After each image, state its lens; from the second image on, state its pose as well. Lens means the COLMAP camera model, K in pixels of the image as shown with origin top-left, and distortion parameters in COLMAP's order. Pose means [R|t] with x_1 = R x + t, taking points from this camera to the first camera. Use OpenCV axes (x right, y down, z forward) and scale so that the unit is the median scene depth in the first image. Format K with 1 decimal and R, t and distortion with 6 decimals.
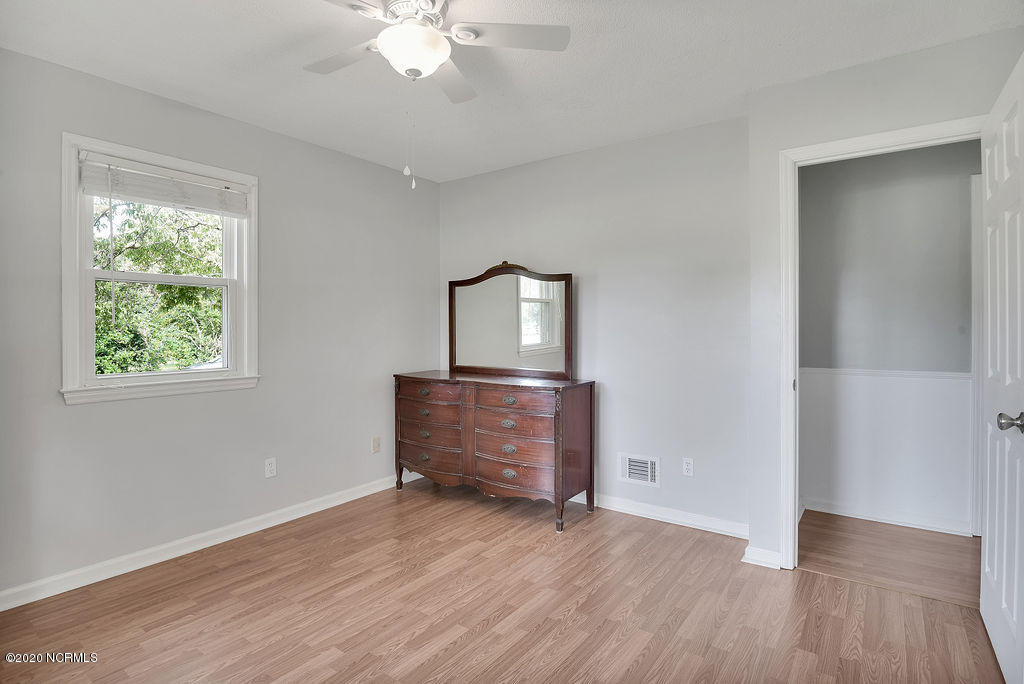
lens RADIAL K [[507.1, 0, 527.9], [0, 507.1, 340.5], [0, 0, 1]] dist [0.001761, -0.010310]
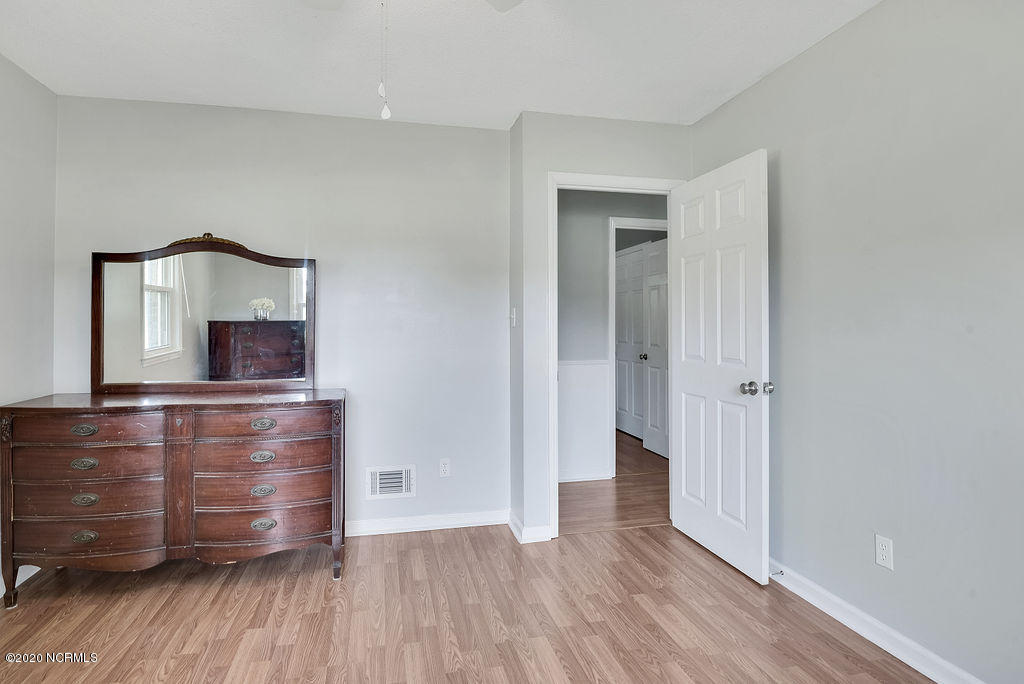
lens RADIAL K [[507.1, 0, 527.9], [0, 507.1, 340.5], [0, 0, 1]] dist [0.001761, -0.010310]
pose [[0.685653, -0.013374, 0.727806, -0.279756], [0.014146, 0.999887, 0.005047, -0.001867], [-0.727791, 0.006835, 0.685765, 0.198268]]
